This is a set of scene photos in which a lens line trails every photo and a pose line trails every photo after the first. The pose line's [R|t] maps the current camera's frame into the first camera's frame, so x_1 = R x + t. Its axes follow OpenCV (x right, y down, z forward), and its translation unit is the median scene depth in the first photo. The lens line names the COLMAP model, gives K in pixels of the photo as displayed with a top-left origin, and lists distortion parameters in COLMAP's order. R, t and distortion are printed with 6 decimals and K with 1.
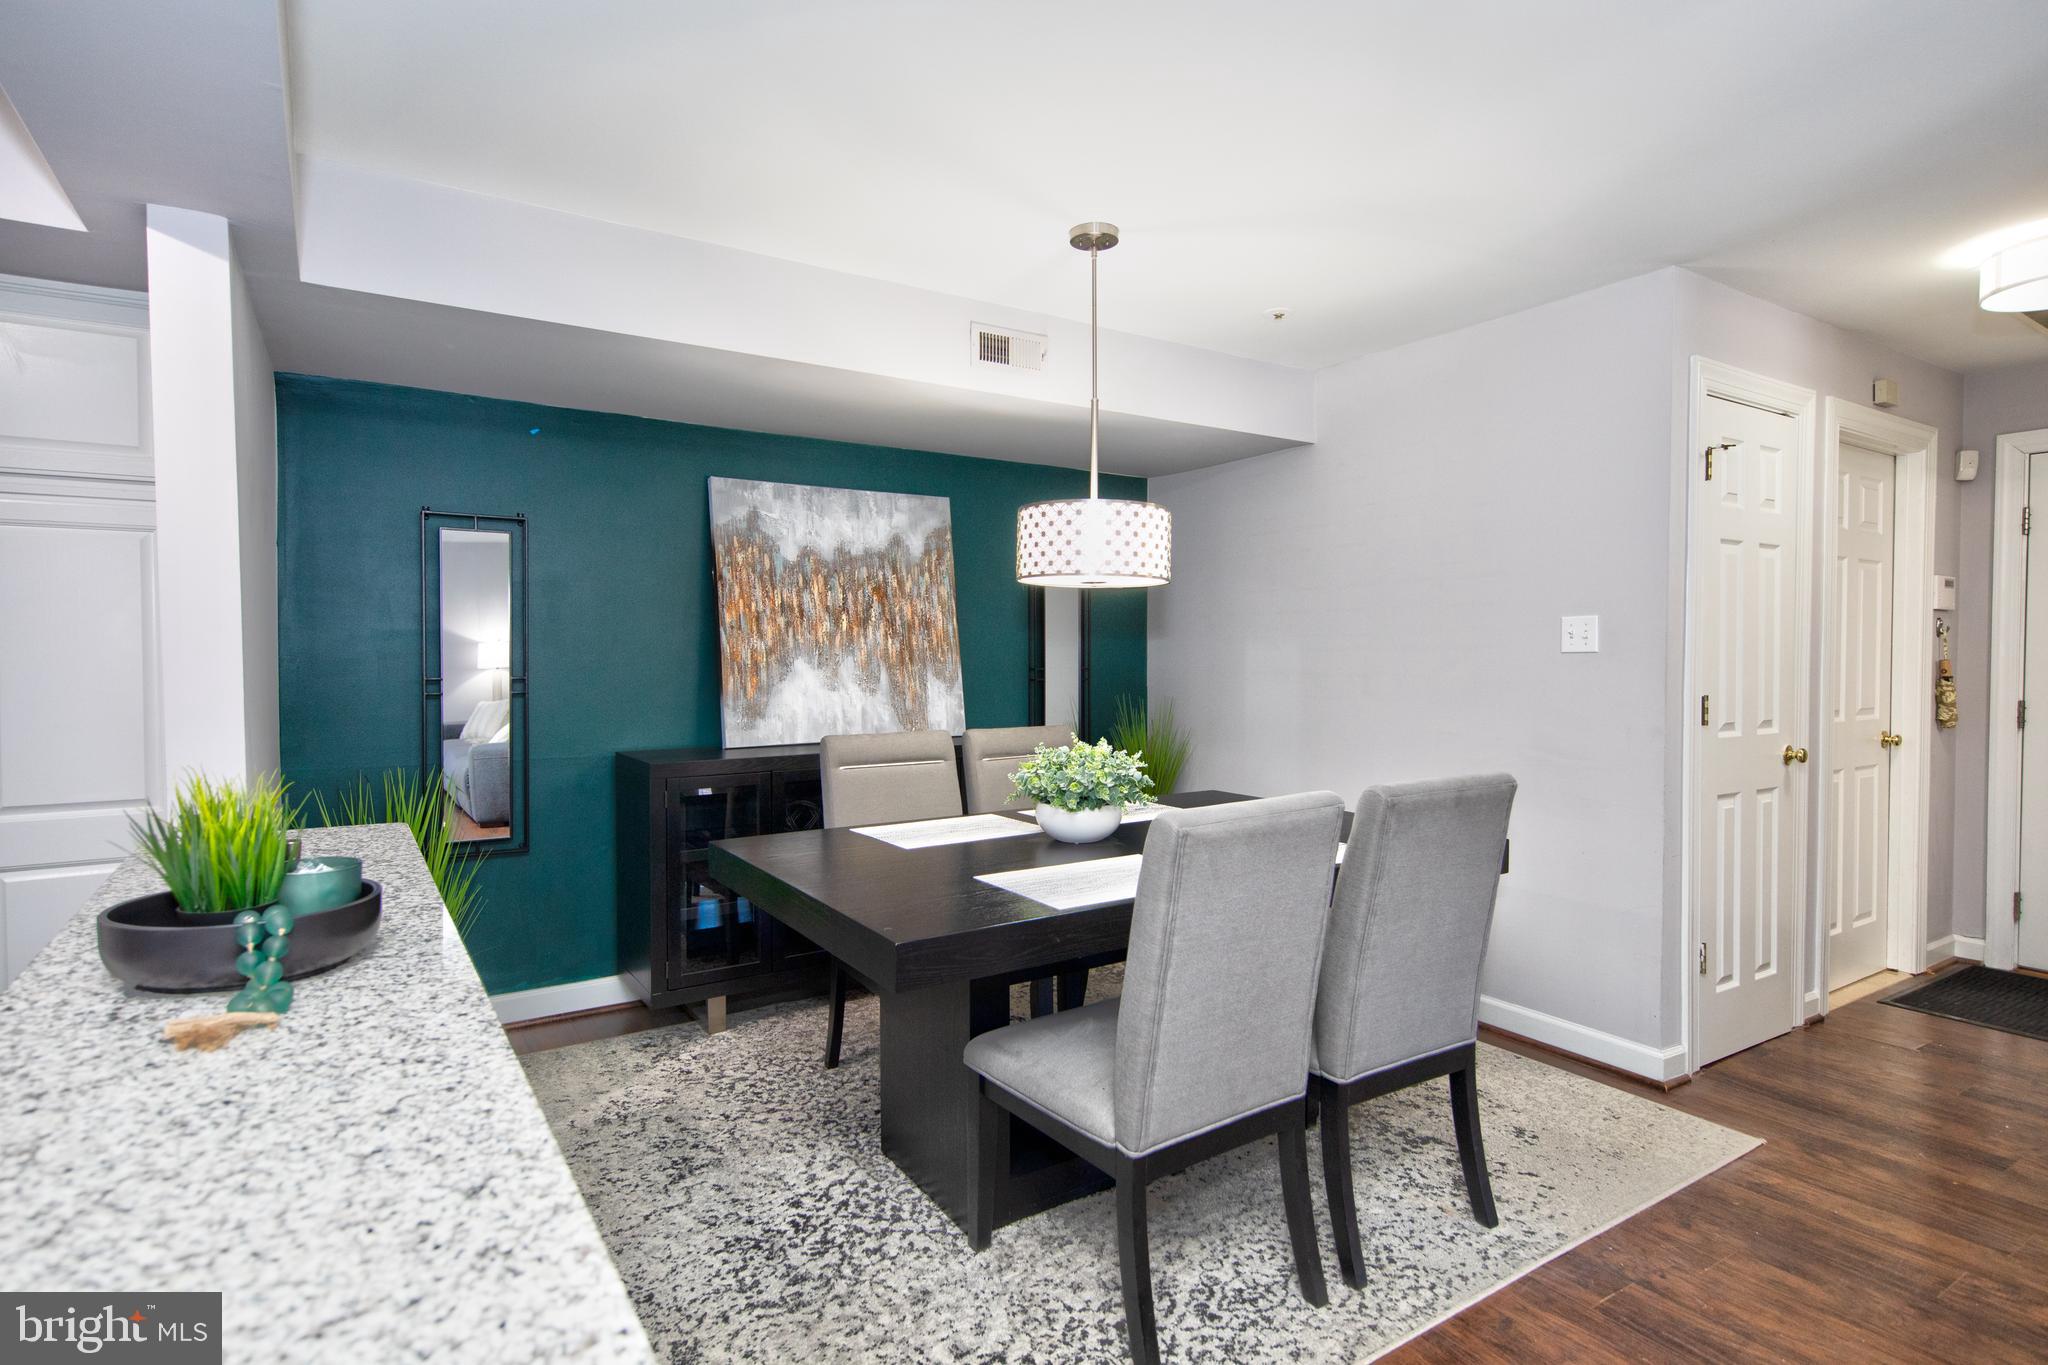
lens RADIAL K [[1053.1, 0, 1023.0], [0, 1053.1, 677.4], [0, 0, 1]] dist [0.015489, 0.000678]
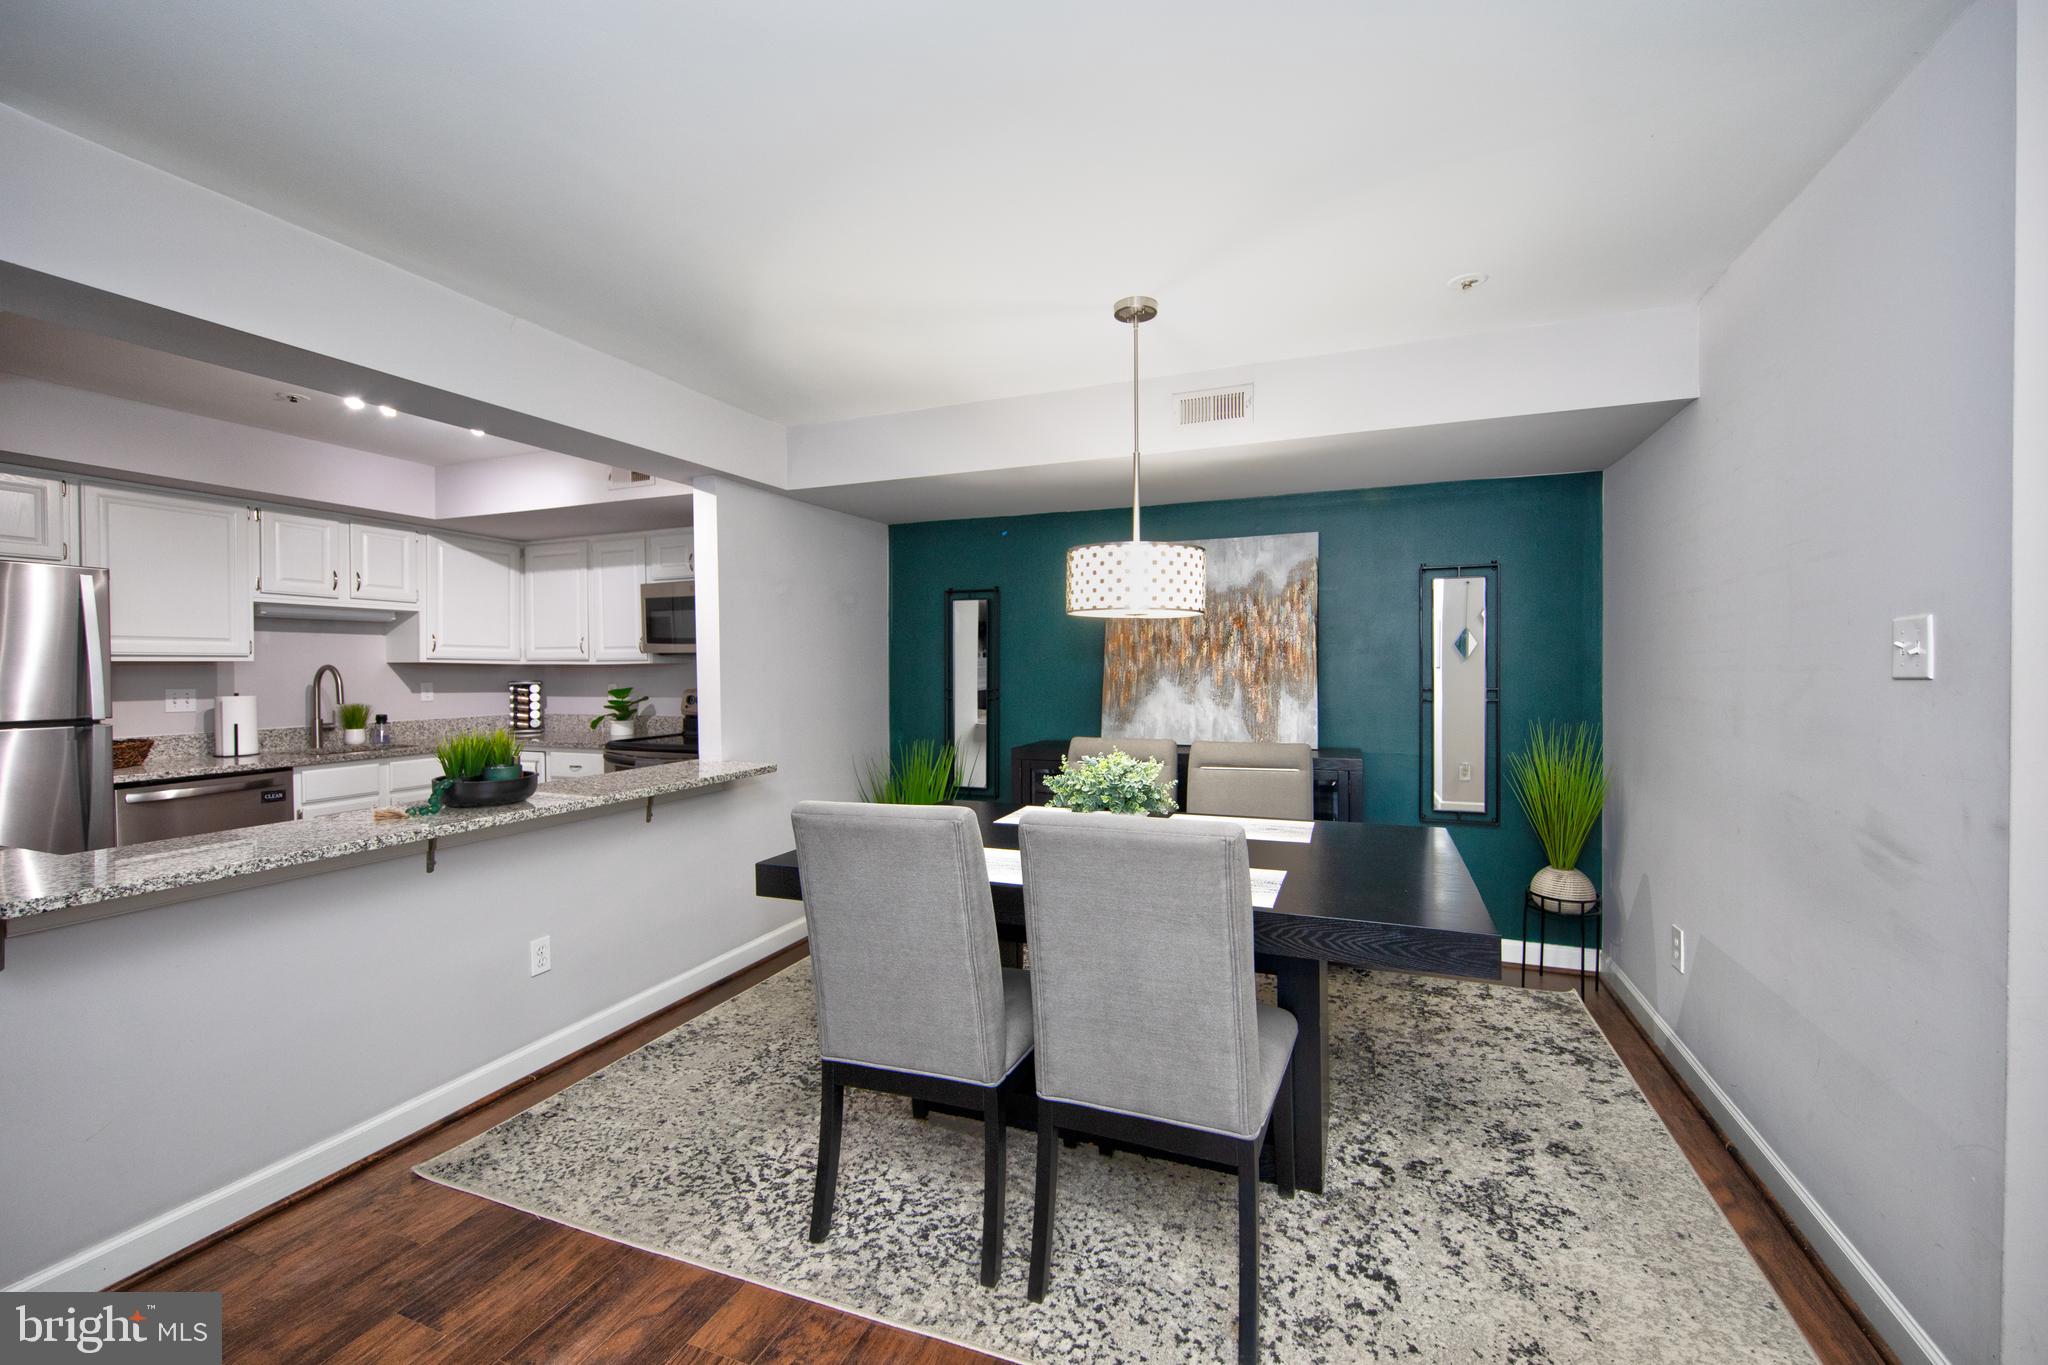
lens RADIAL K [[835.9, 0, 1022.4], [0, 835.9, 675.9], [0, 0, 1]] dist [0.008439, -0.000528]
pose [[0.578143, 0.004606, -0.815923, 0.546558], [-0.014961, 0.999876, -0.004957, -0.013384], [0.815798, 0.015073, 0.578140, 0.288394]]
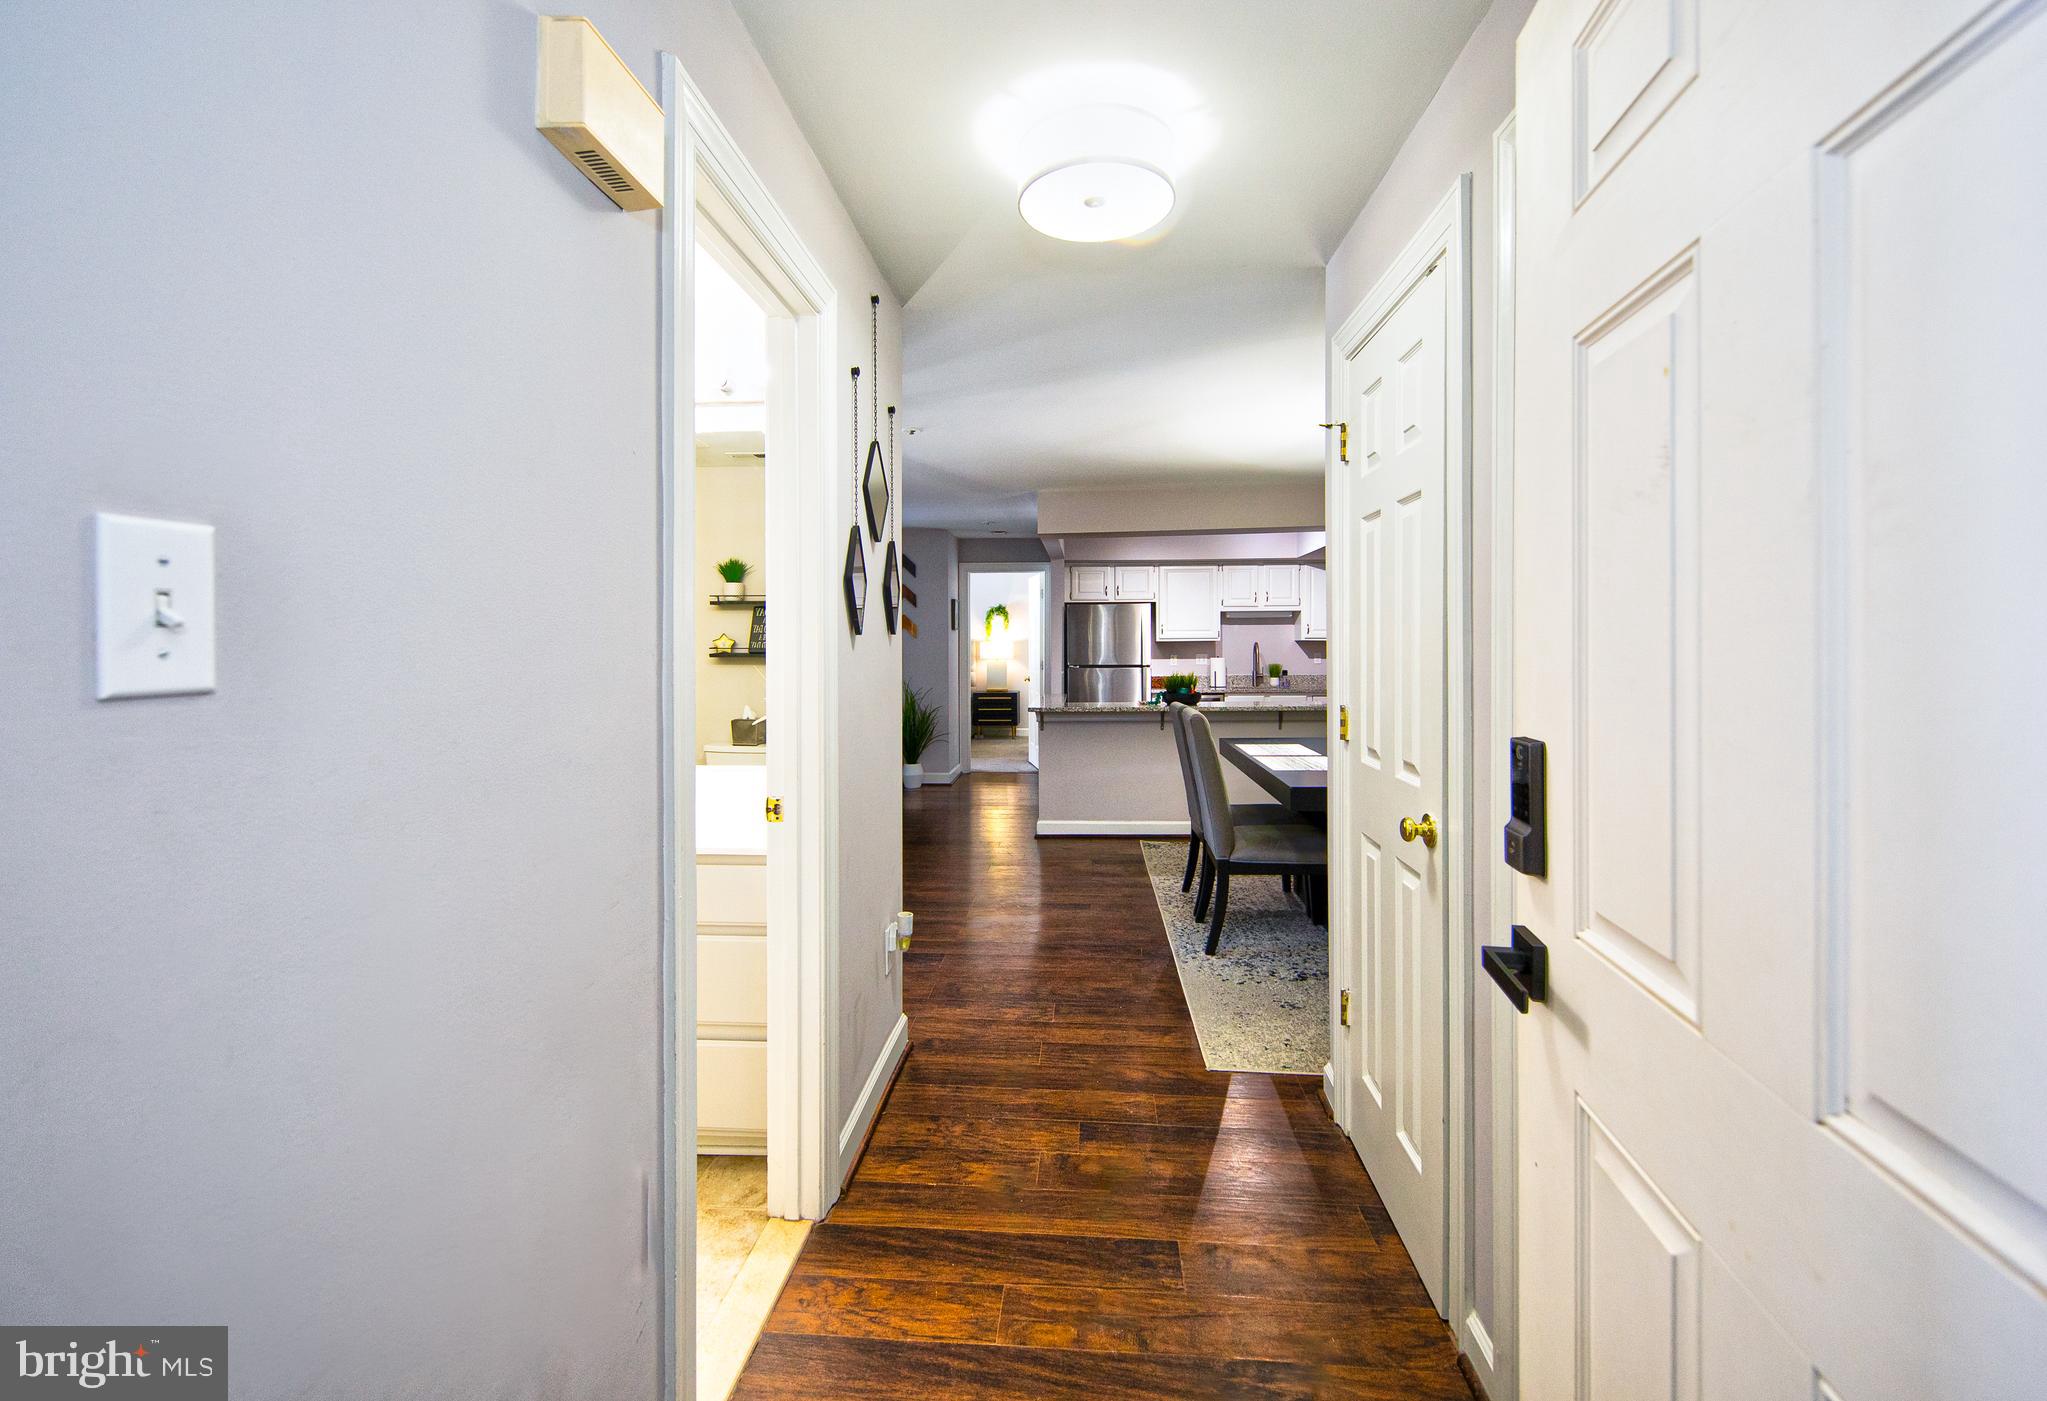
lens RADIAL K [[851.1, 0, 1017.9], [0, 851.1, 646.1], [0, 0, 1]] dist [0.000183, -0.000001]
pose [[-0.612153, 0.002583, -0.790735, 1.156580], [-0.014095, 0.999800, 0.014178, -0.032236], [0.790613, 0.019824, -0.611995, 1.031977]]
